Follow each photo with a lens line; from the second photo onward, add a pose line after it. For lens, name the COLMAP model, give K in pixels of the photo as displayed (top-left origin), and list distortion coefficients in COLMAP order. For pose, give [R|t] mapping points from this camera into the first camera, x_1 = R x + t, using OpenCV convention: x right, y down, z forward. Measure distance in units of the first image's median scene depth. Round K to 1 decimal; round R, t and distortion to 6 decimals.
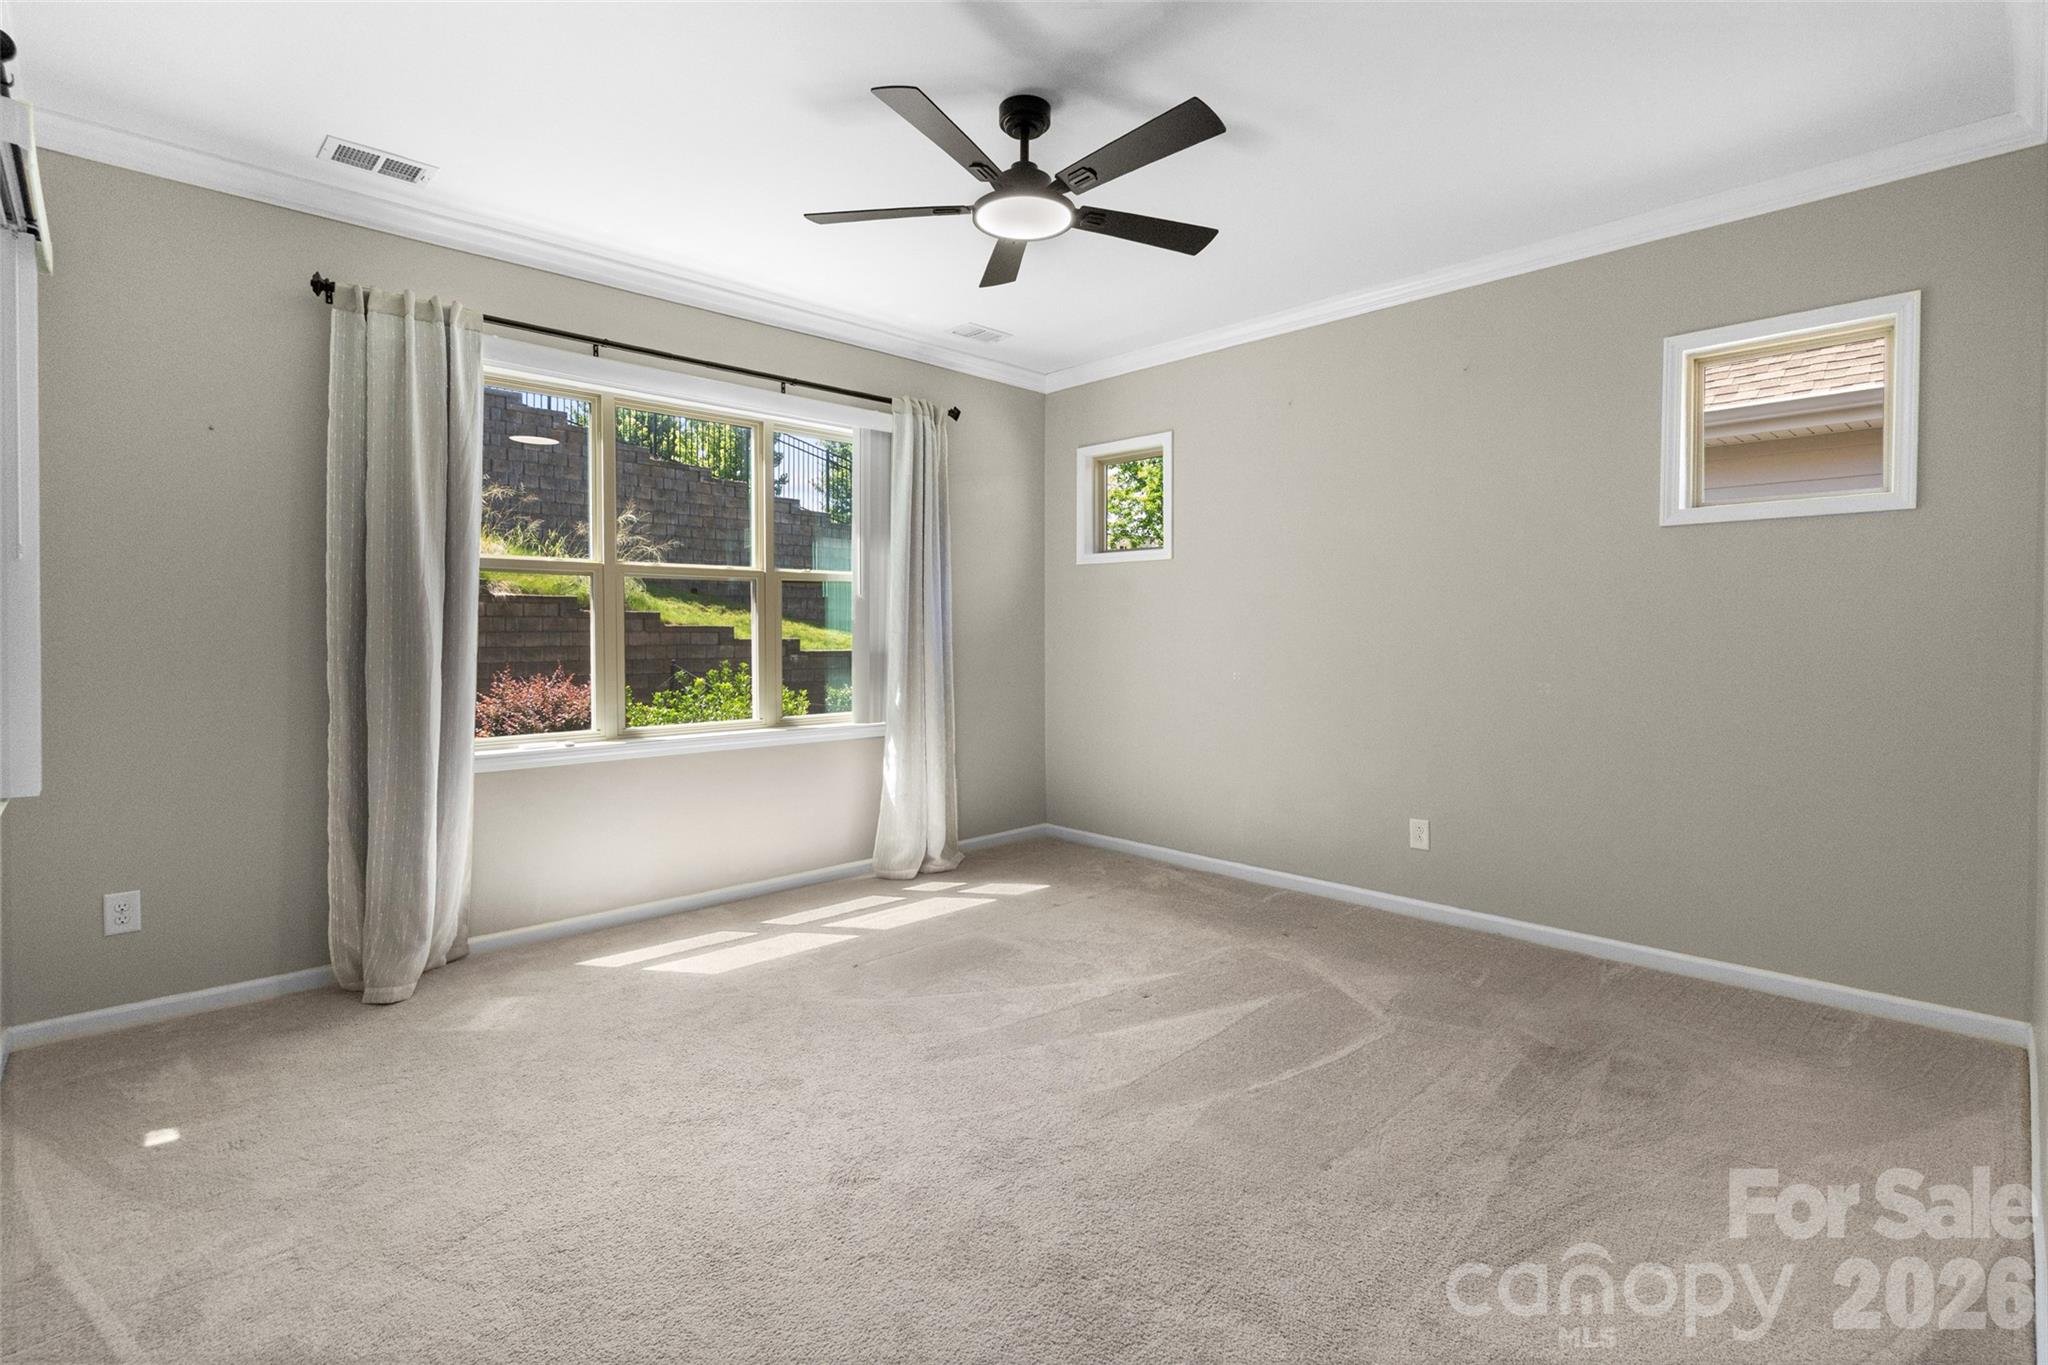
lens RADIAL K [[963.3, 0, 1017.4], [0, 963.3, 640.4], [0, 0, 1]] dist [-0.007765, 0.000084]
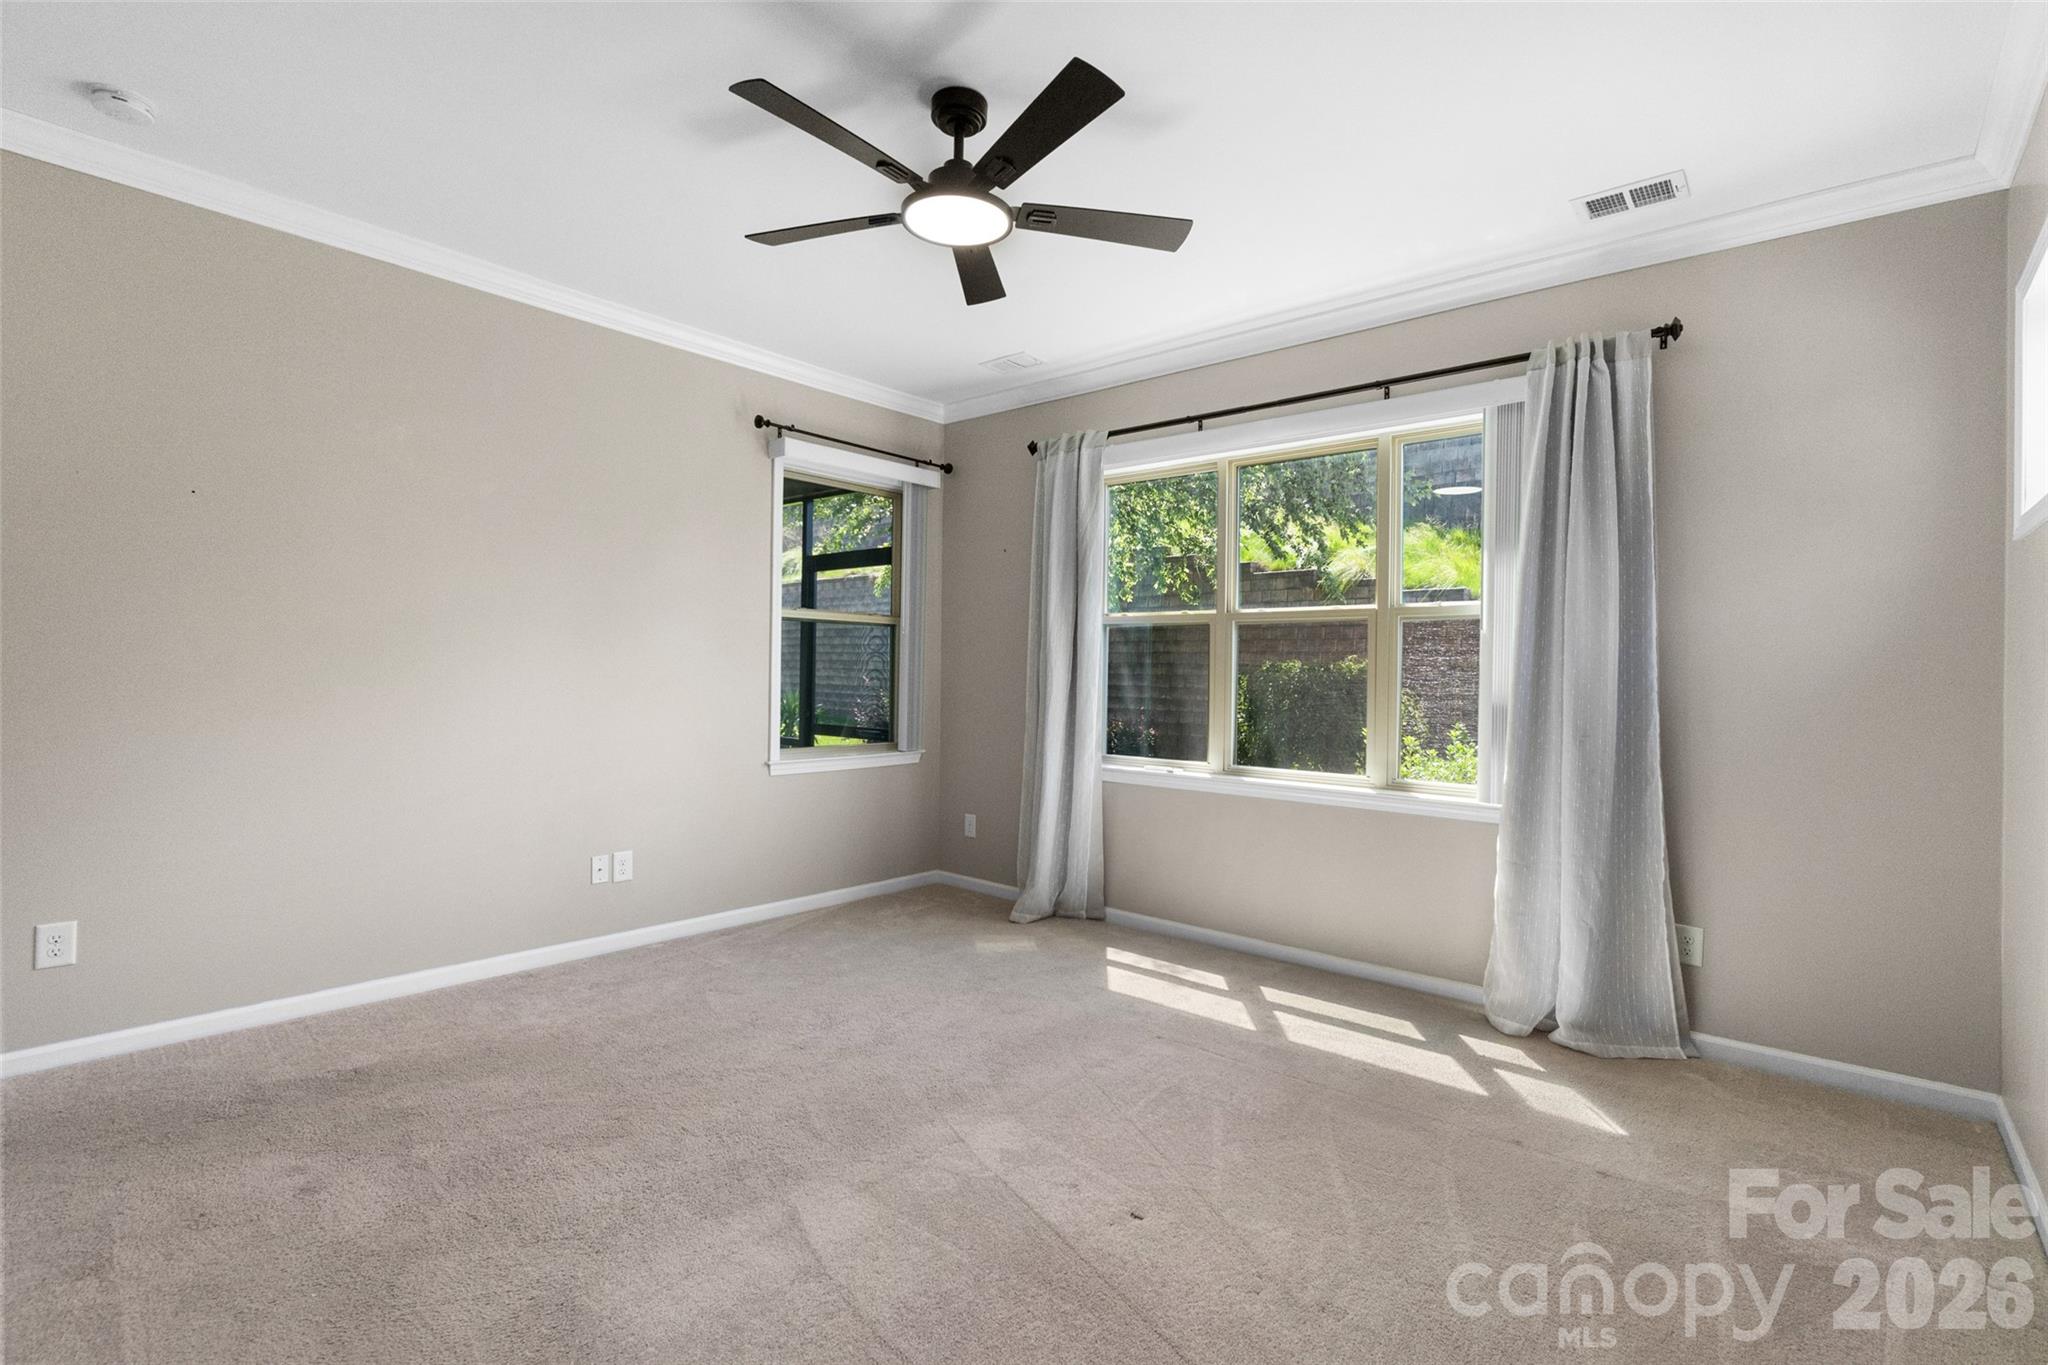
lens RADIAL K [[970.0, 0, 1017.8], [0, 970.0, 657.3], [0, 0, 1]] dist [0.075371, -0.000006]
pose [[0.102448, -0.008997, -0.994698, 0.690593], [-0.024272, 0.999639, -0.011541, -0.011190], [0.994442, 0.025325, 0.102192, 0.685349]]
